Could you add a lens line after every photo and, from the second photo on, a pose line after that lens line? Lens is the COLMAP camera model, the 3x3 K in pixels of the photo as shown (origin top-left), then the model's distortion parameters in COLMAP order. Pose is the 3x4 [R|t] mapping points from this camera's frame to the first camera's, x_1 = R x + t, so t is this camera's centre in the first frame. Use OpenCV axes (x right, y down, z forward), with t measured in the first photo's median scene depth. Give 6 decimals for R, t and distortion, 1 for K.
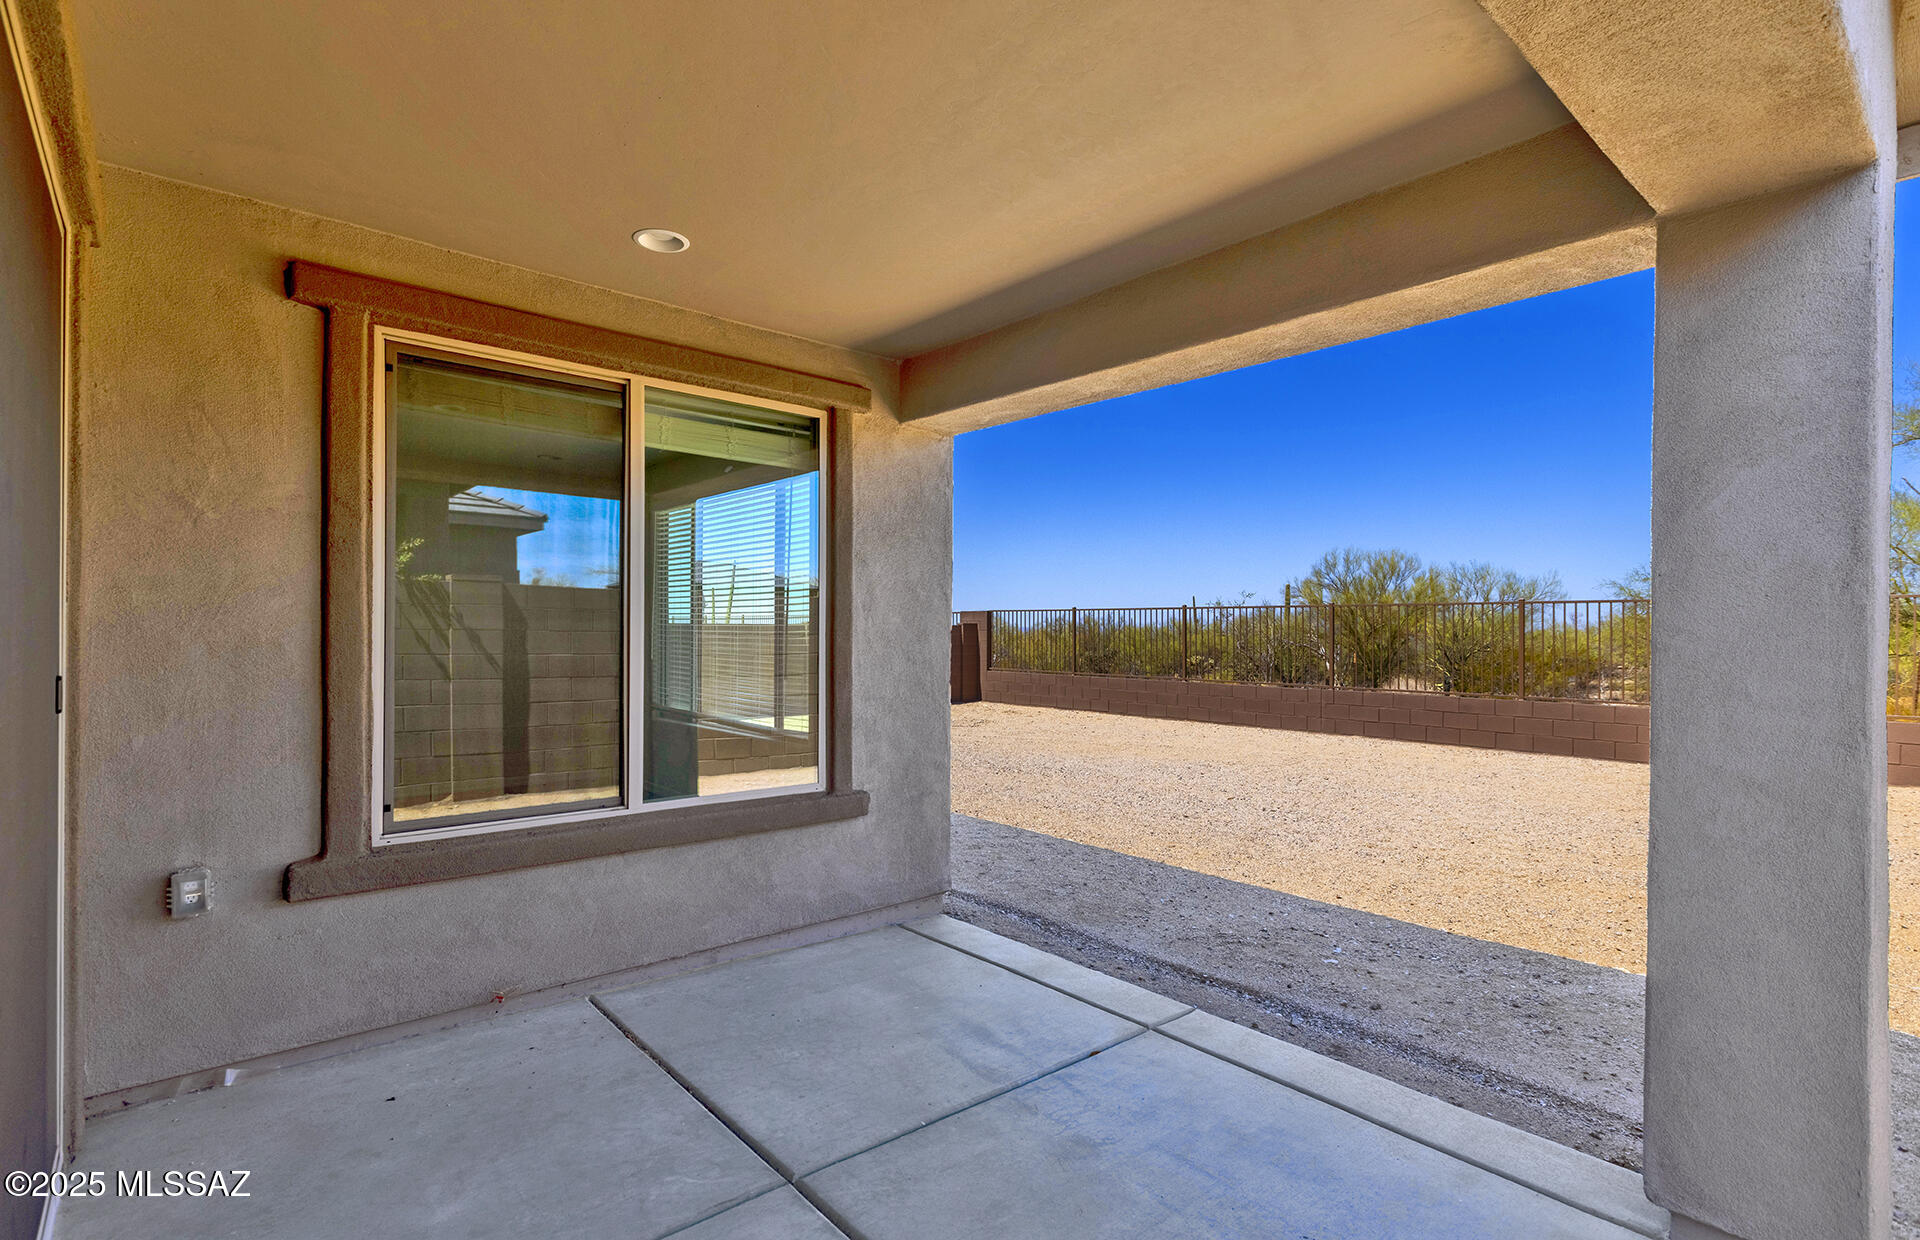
lens RADIAL K [[877.0, 0, 960.0], [0, 877.0, 620.0], [0, 0, 1]] dist [0.000163, -0.000014]
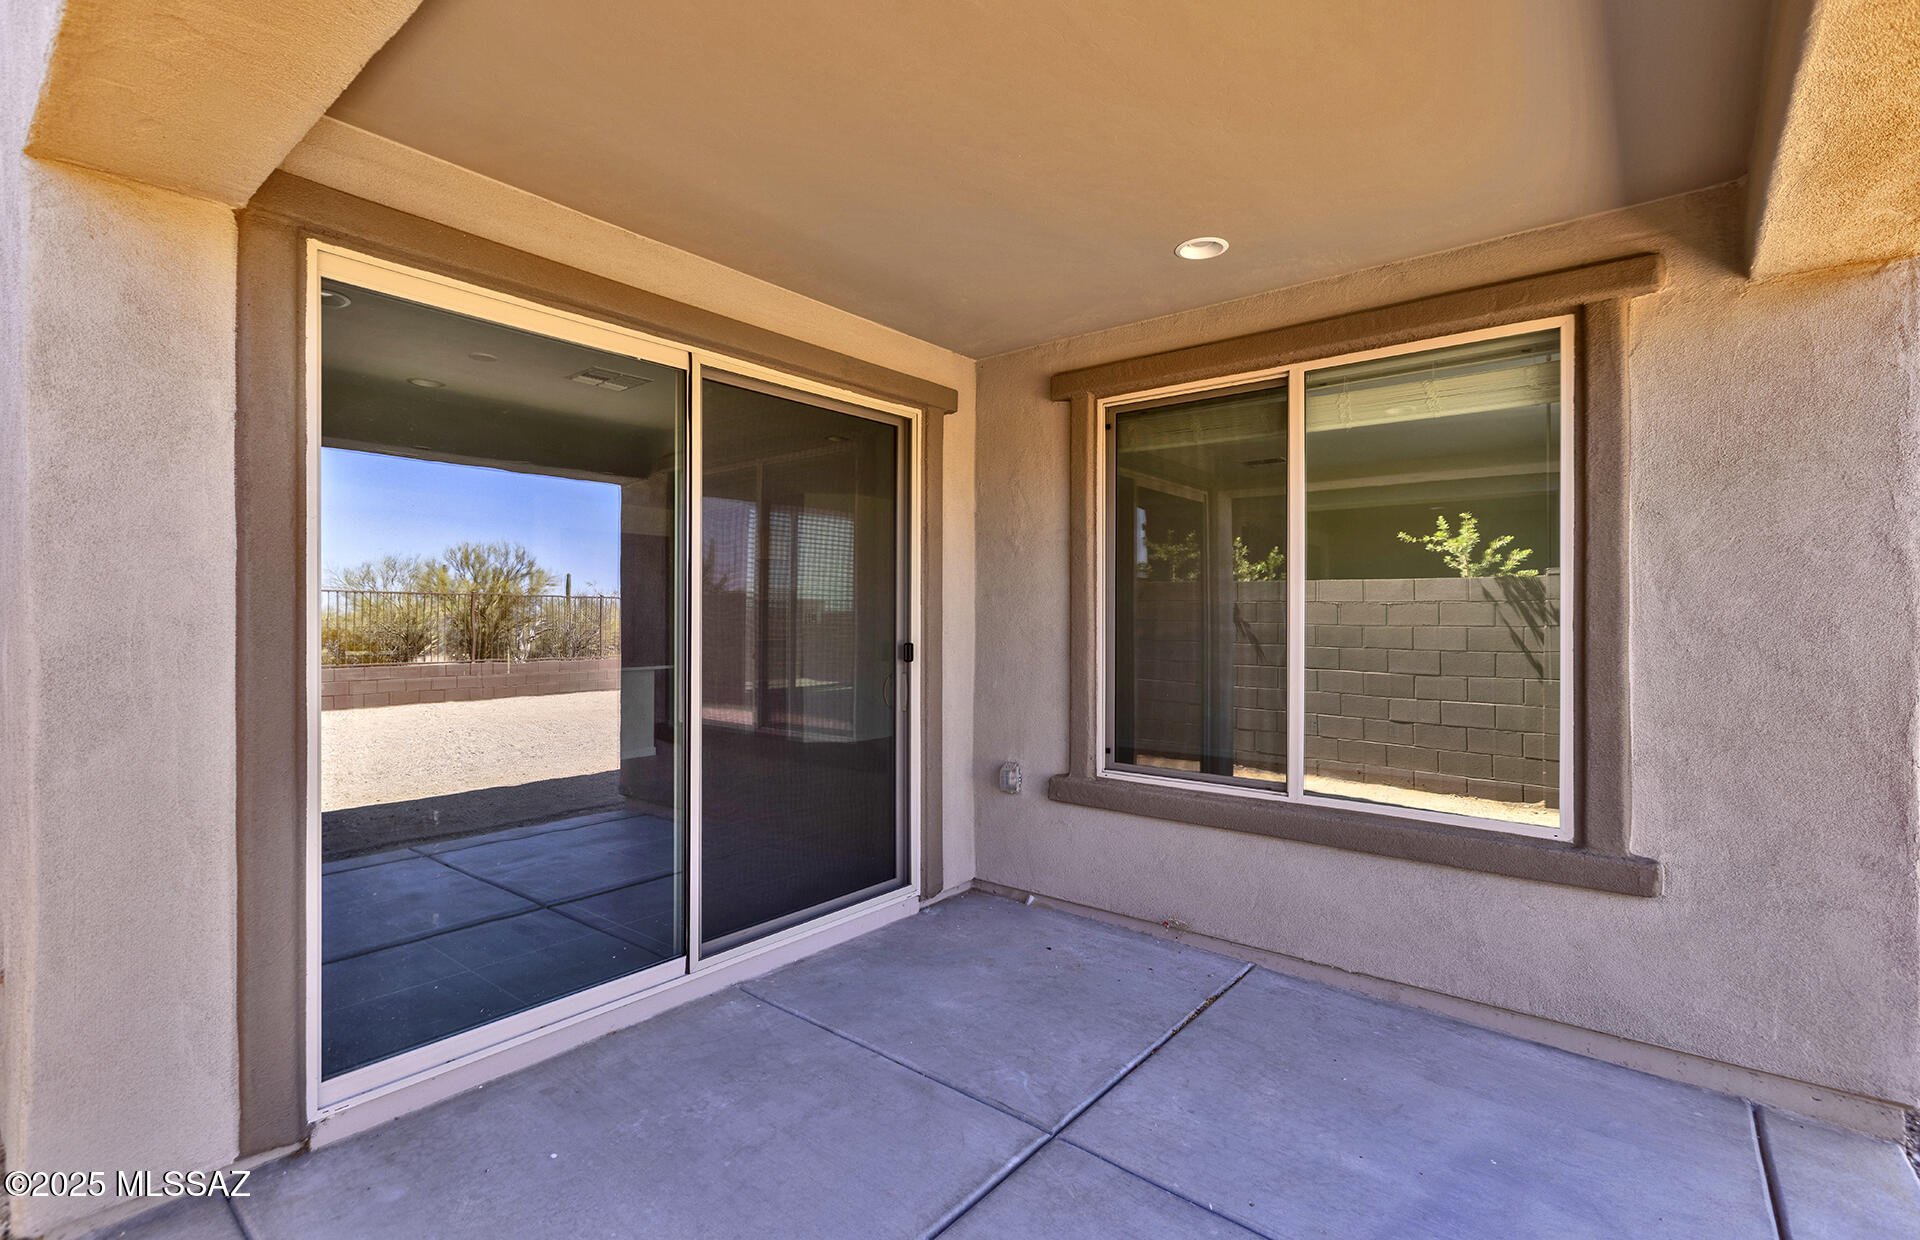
lens RADIAL K [[864.6, 0, 982.2], [0, 864.6, 619.0], [0, 0, 1]] dist [0.014243, 0.000096]
pose [[0.208523, -0.012877, -0.977933, 0.532690], [0.003743, 0.999916, -0.012369, 0.022690], [0.978010, -0.001081, 0.208554, 0.455238]]
